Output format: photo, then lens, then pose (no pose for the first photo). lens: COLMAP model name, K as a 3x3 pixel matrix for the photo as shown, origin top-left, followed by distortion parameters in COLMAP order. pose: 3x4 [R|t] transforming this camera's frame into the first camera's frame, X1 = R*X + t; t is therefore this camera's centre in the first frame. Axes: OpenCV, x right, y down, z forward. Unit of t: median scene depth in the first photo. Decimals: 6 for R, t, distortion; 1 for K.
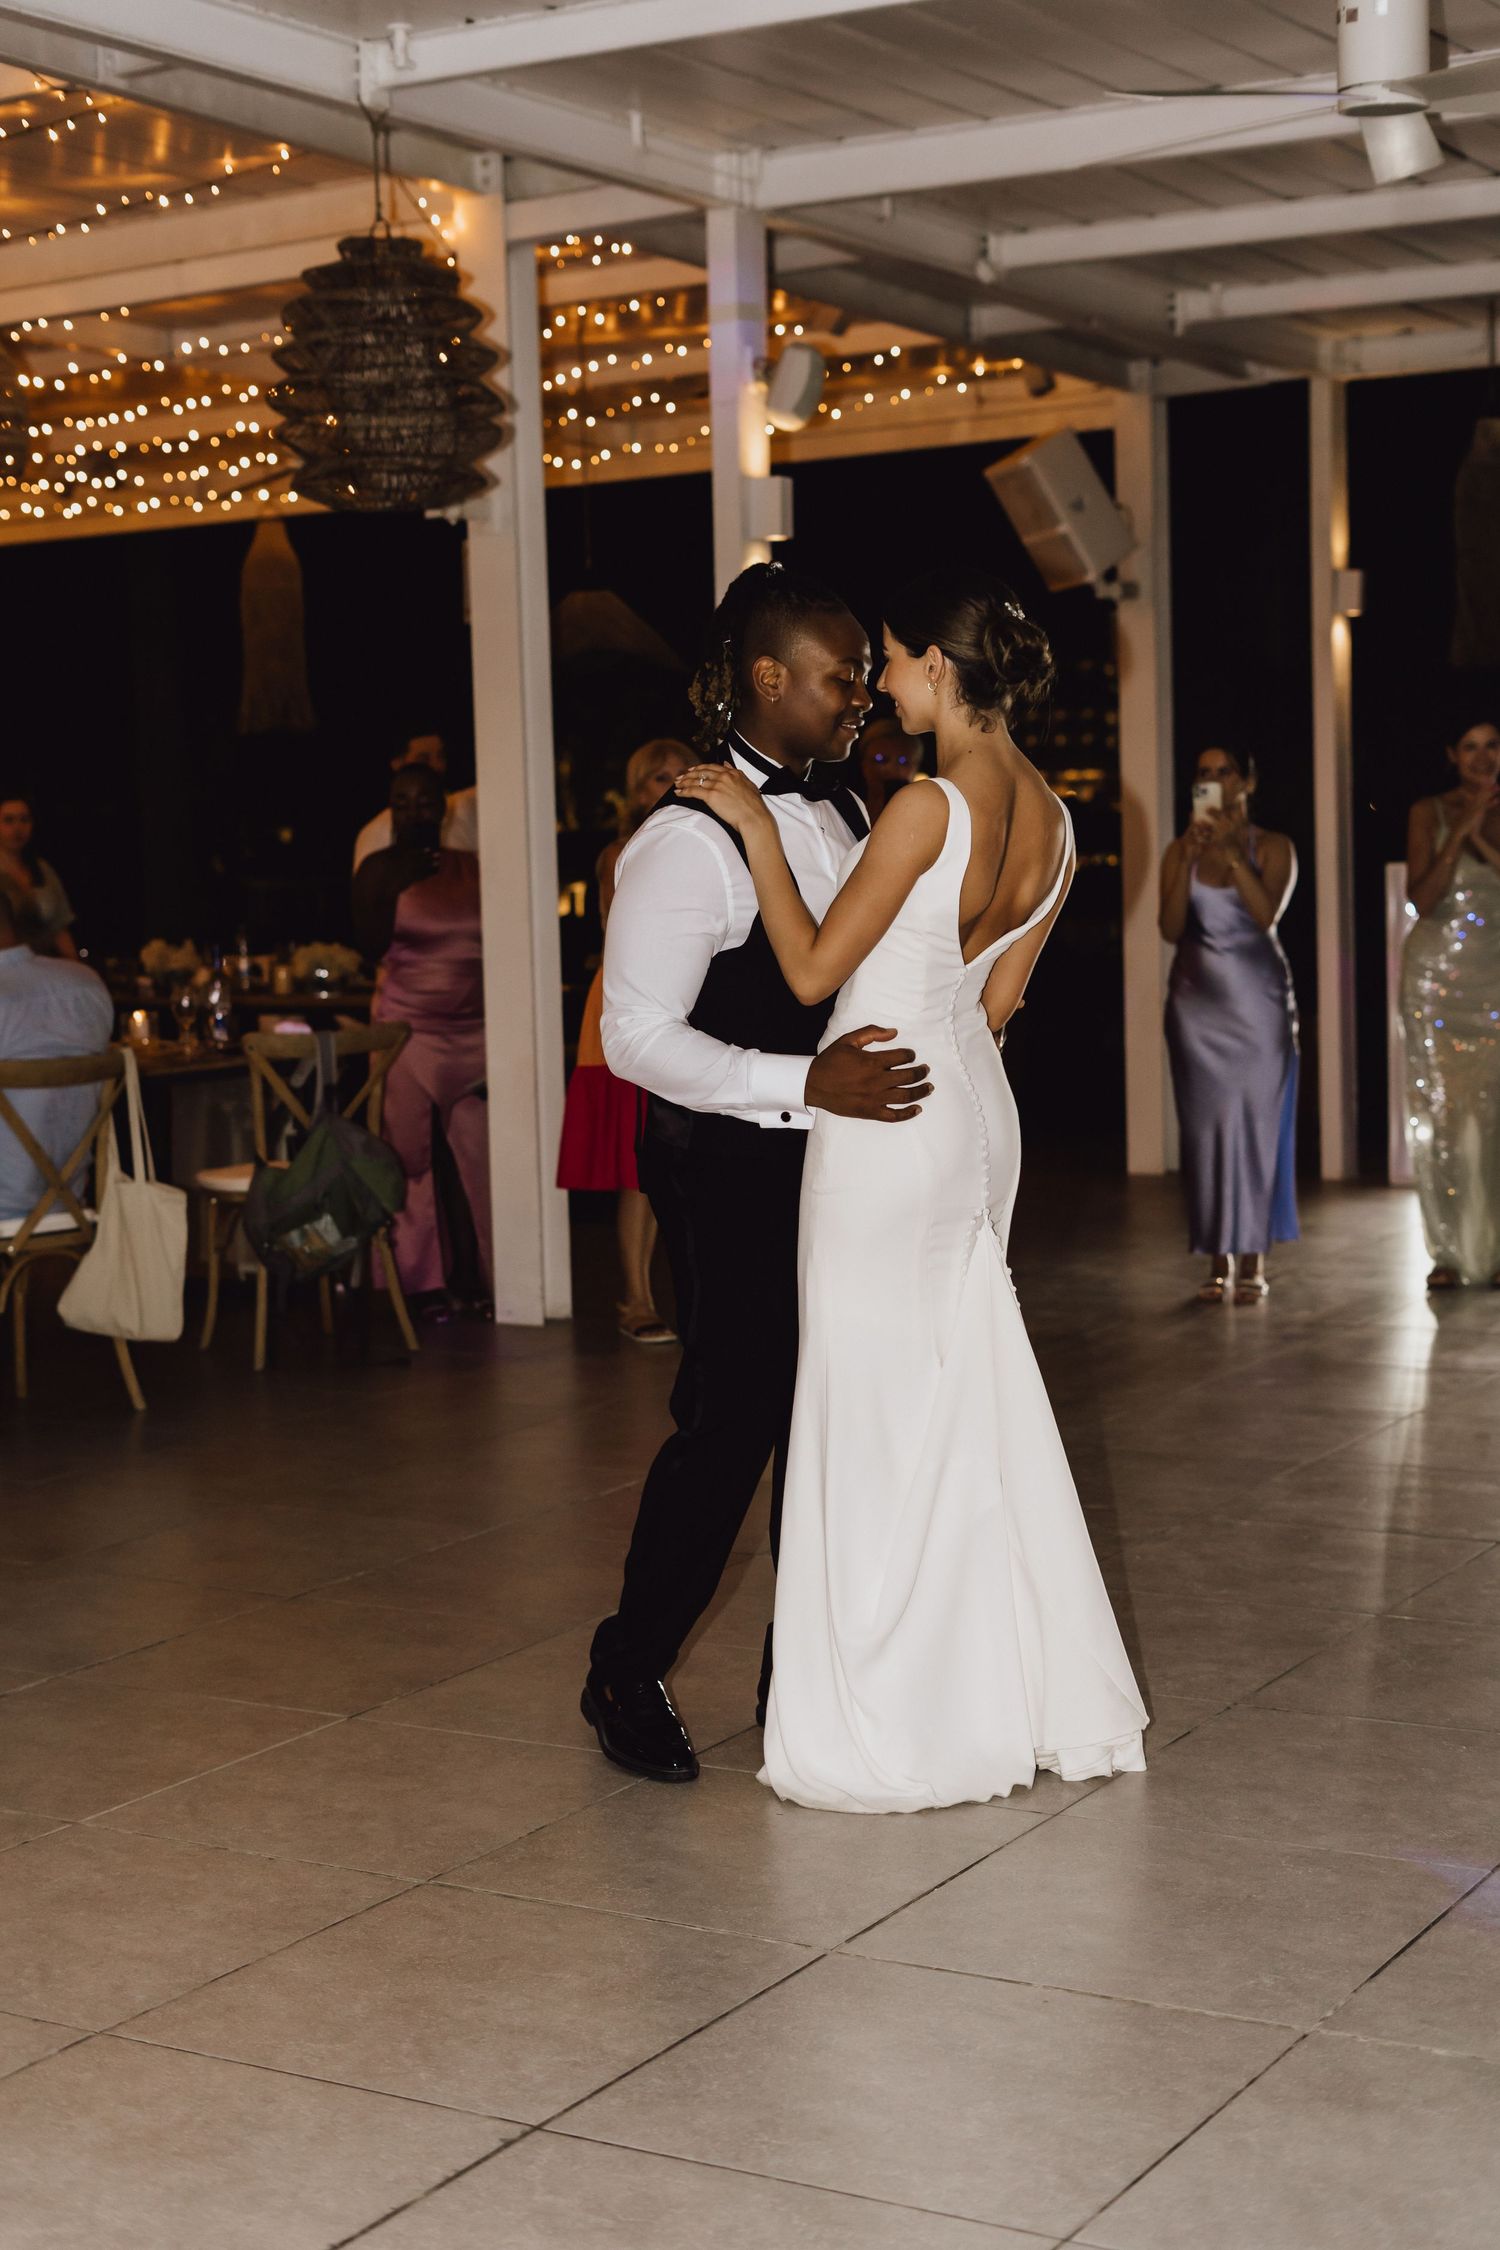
lens RADIAL K [[3198.7, 0, 750.0], [0, 3198.7, 1125.0], [0, 0, 1]] dist [-0.027106, -0.010090]
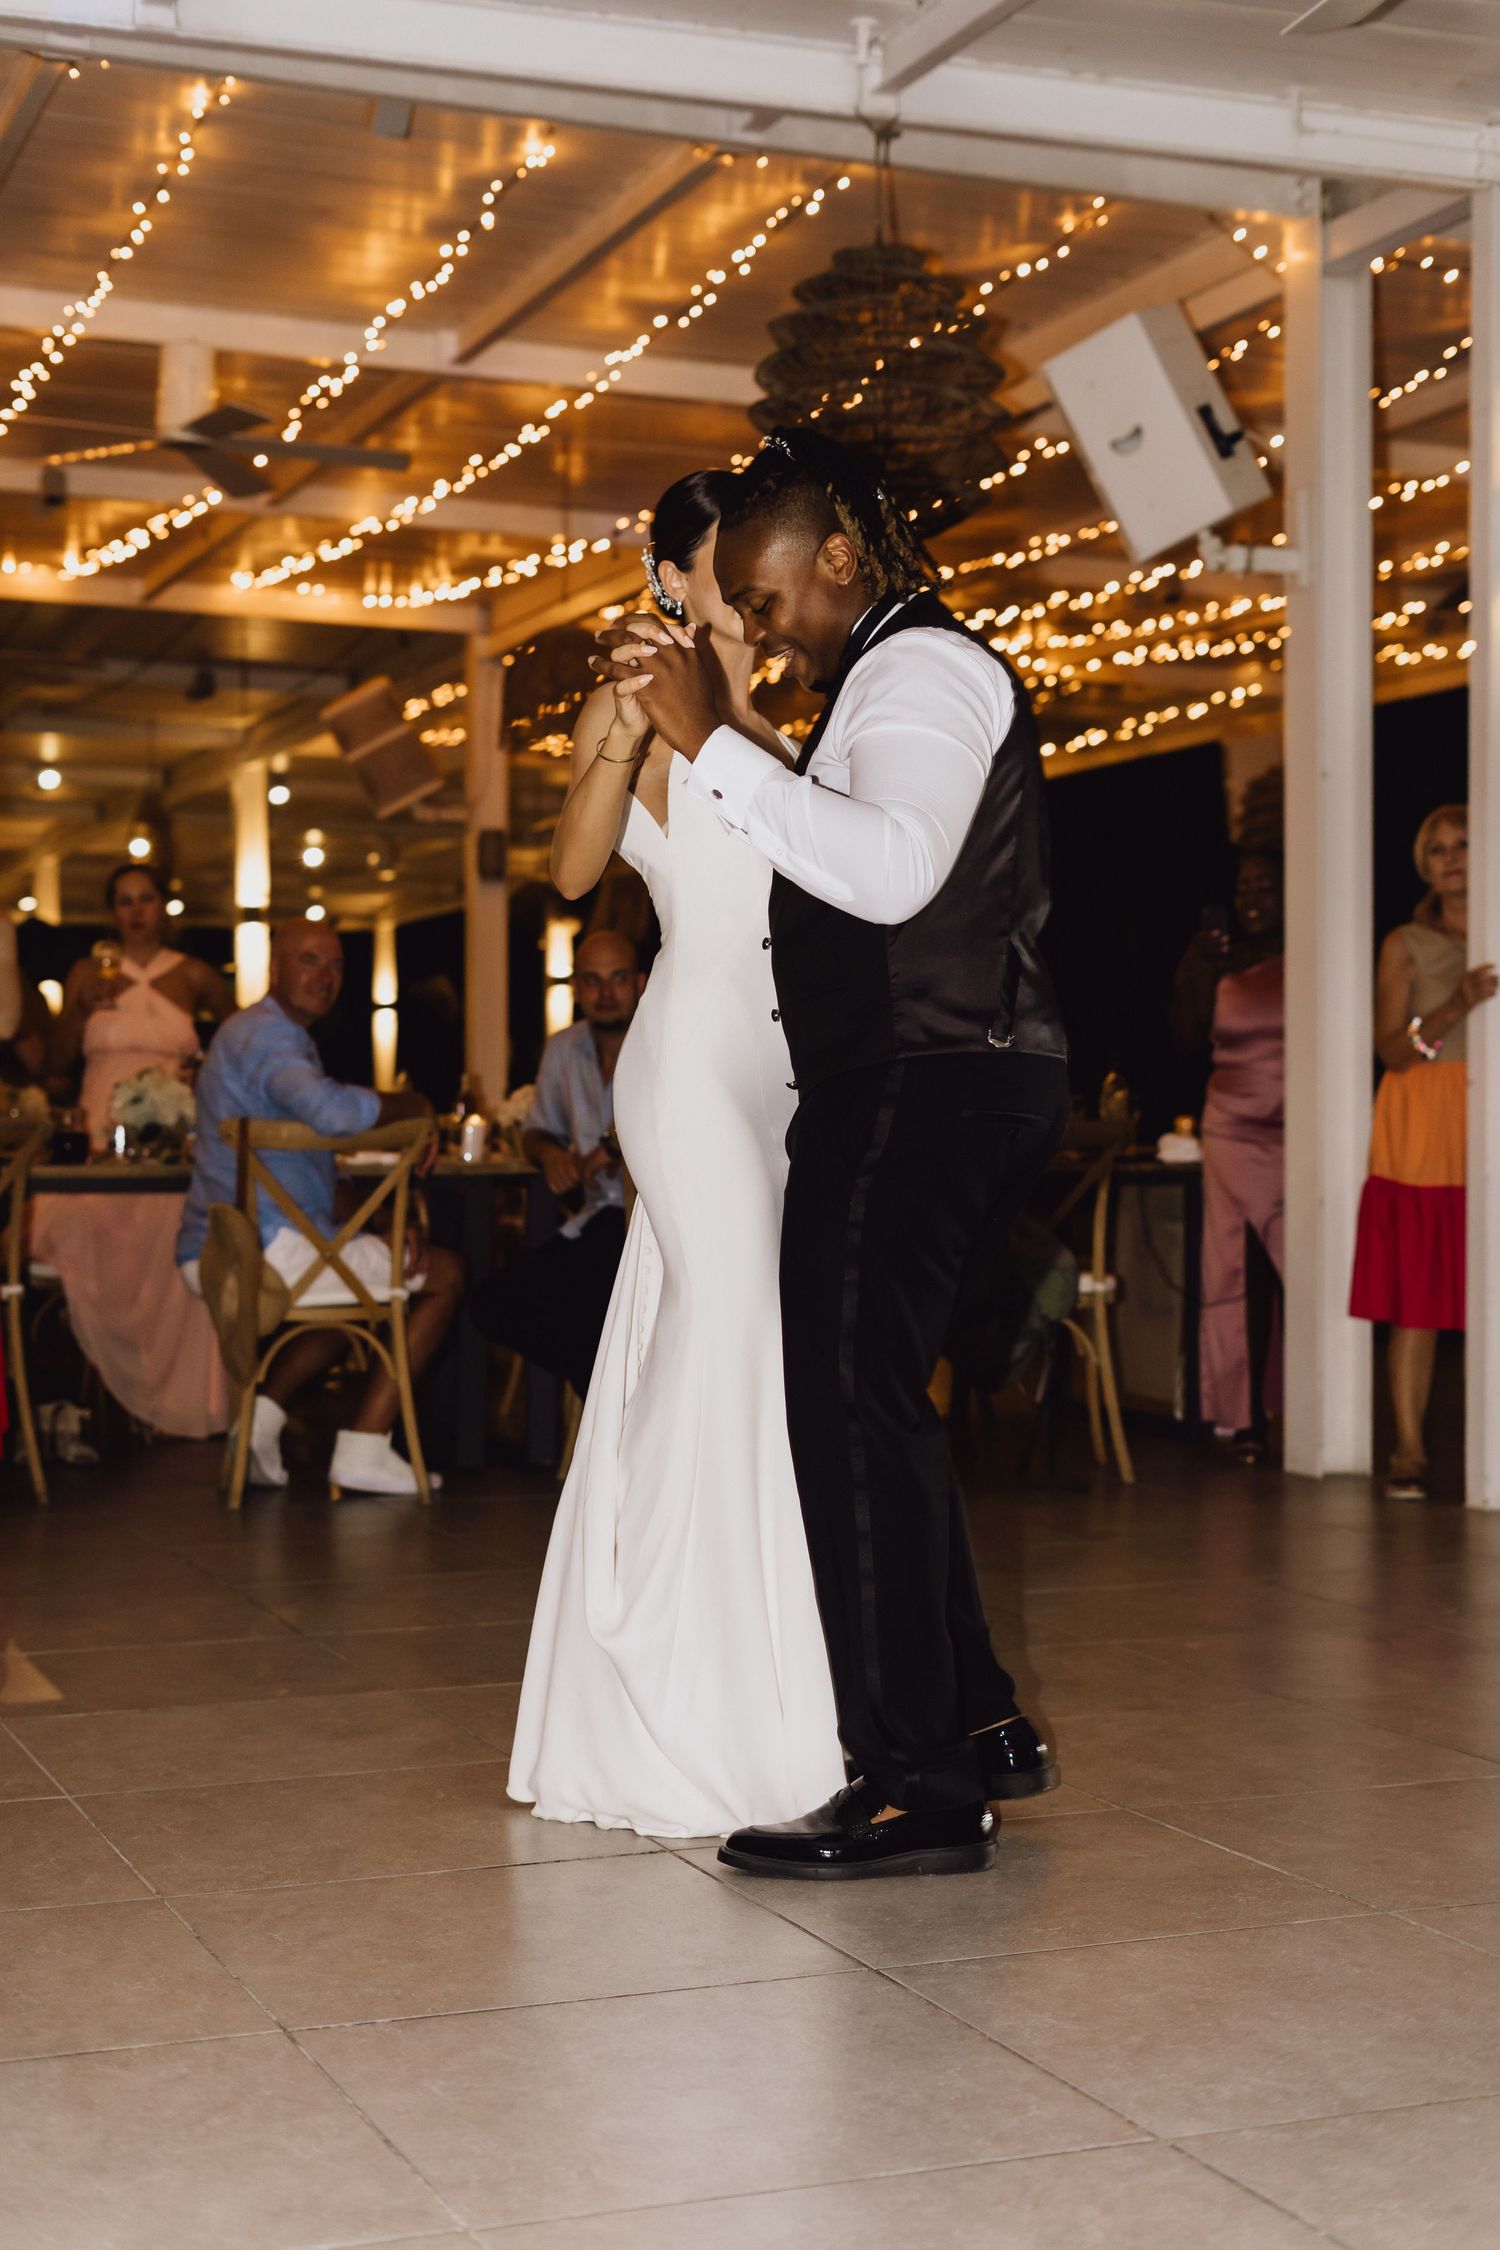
lens RADIAL K [[3225.3, 0, 717.9], [0, 3225.3, 1120.7], [0, 0, 1]] dist [-0.002511, -0.031518]
pose [[0.804011, 0.030502, -0.593831, 0.348030], [-0.073450, 0.996130, -0.048281, 0.021680], [0.590060, 0.082435, 0.803140, 0.194048]]
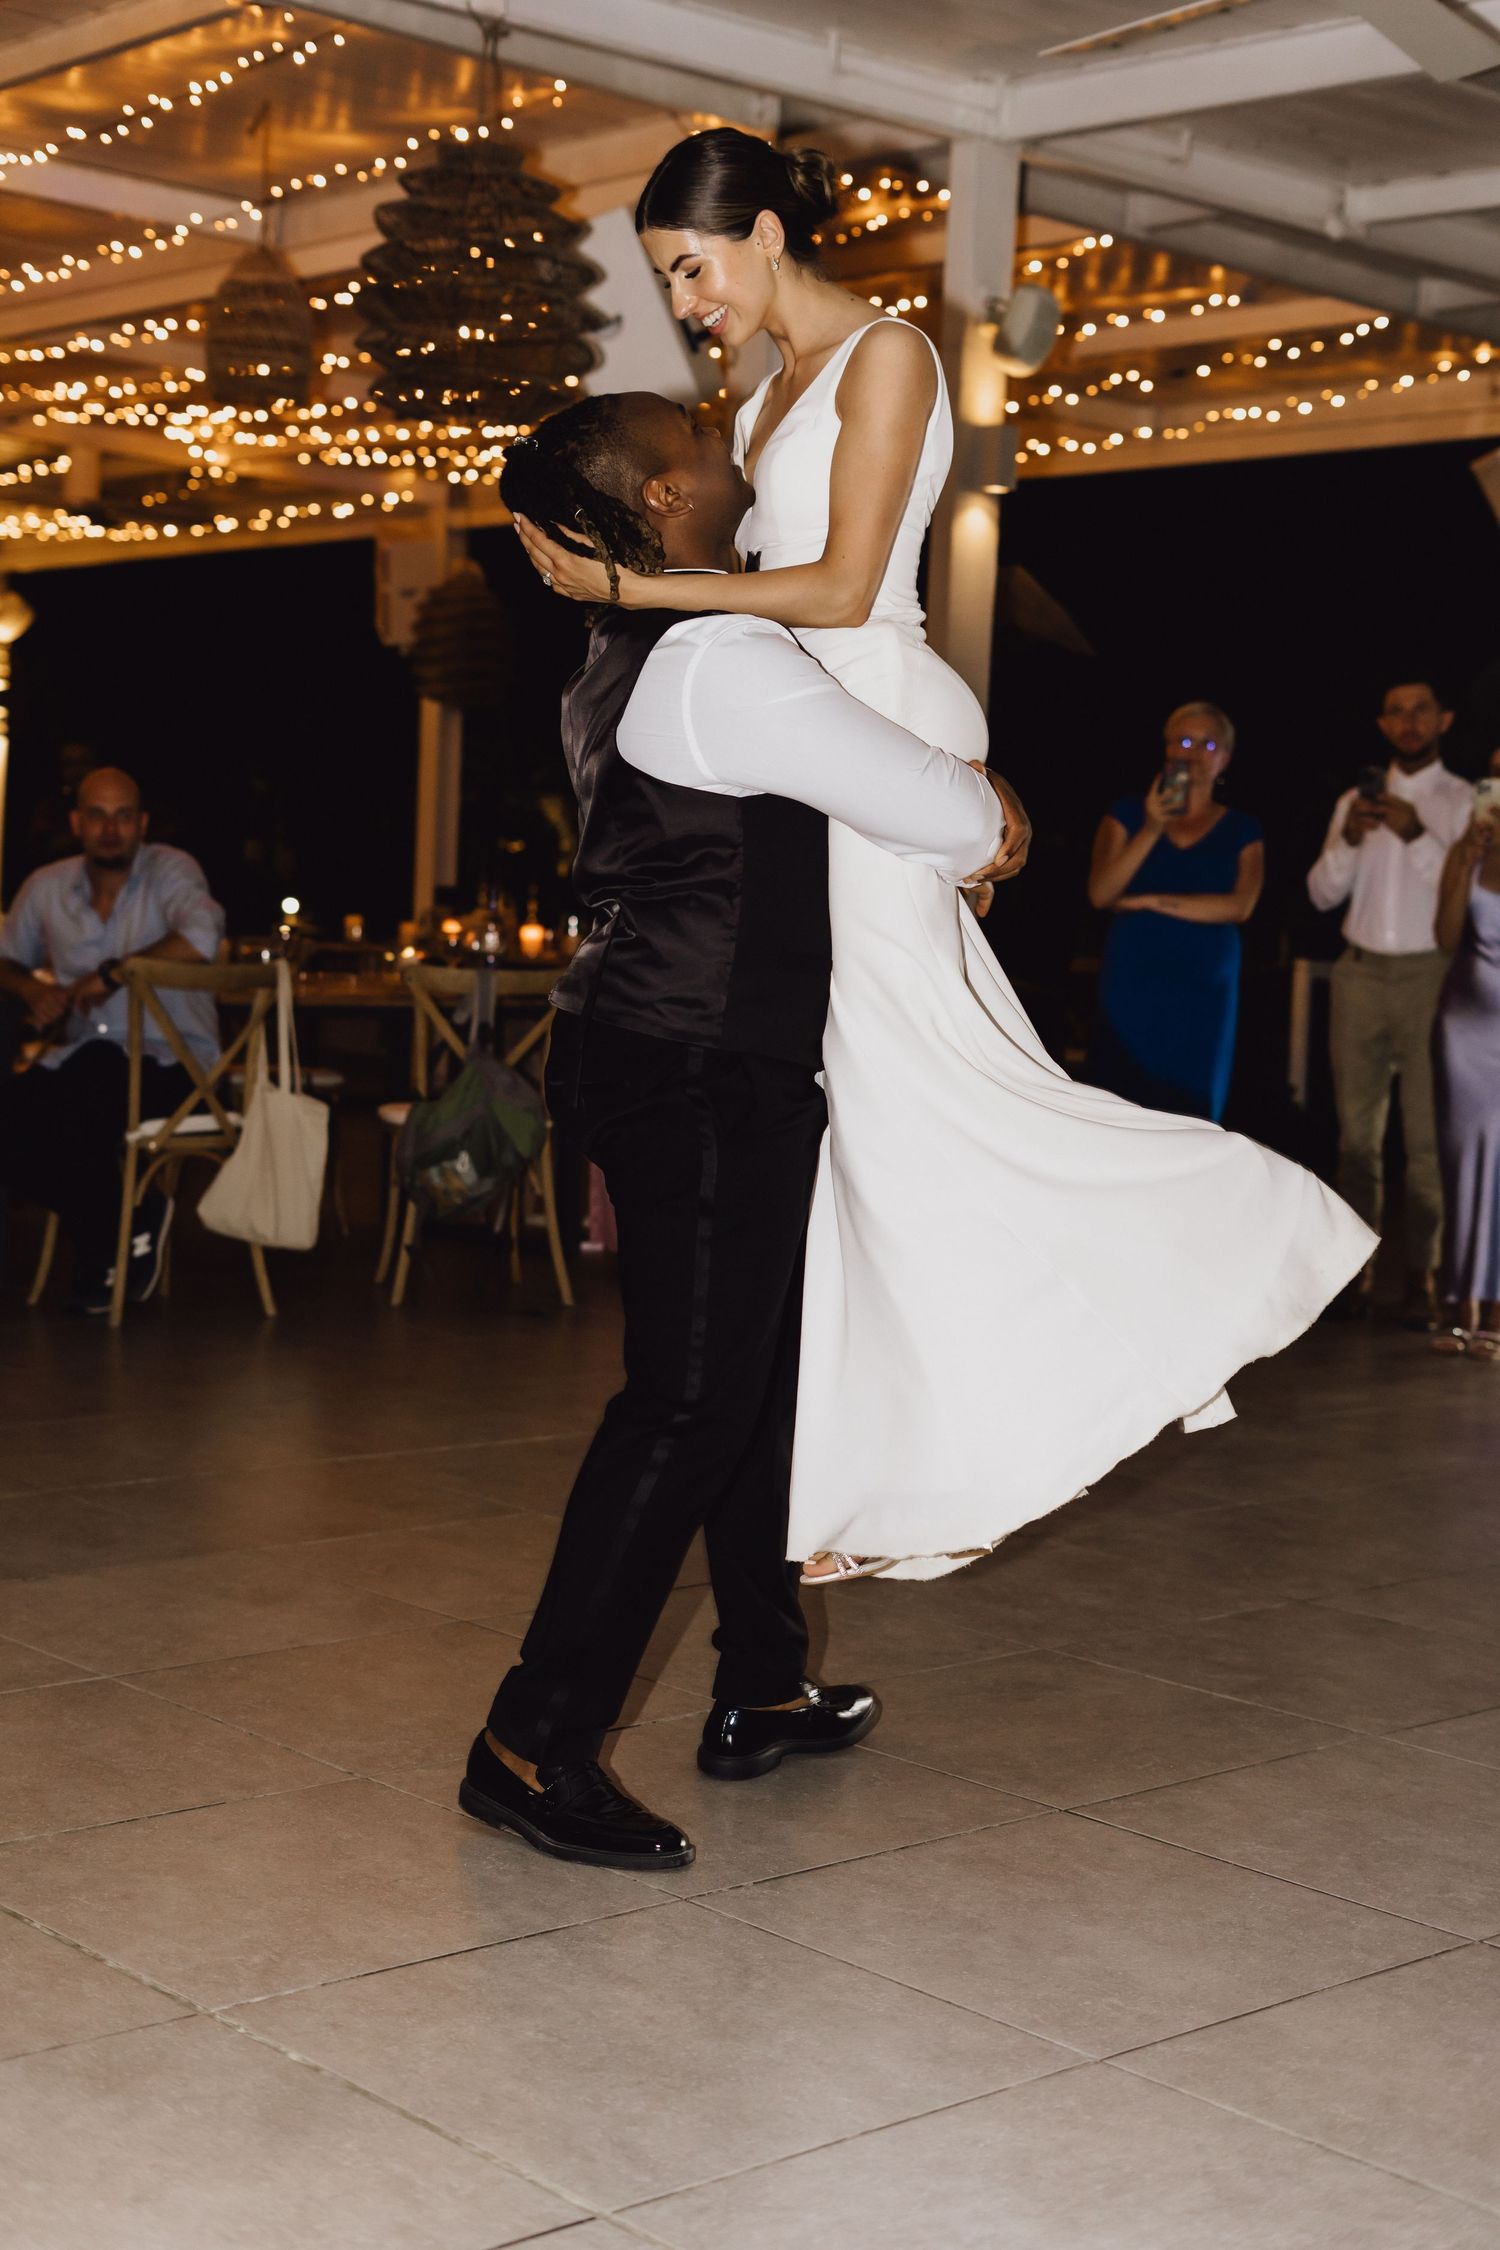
lens RADIAL K [[3211.2, 0, 750.0], [0, 3211.2, 1125.0], [0, 0, 1]] dist [-0.008430, -0.055176]
pose [[0.958455, 0.091904, -0.270033, 0.213182], [-0.095064, 0.995470, 0.001382, 0.009180], [0.268937, 0.024346, 0.962850, 0.070094]]
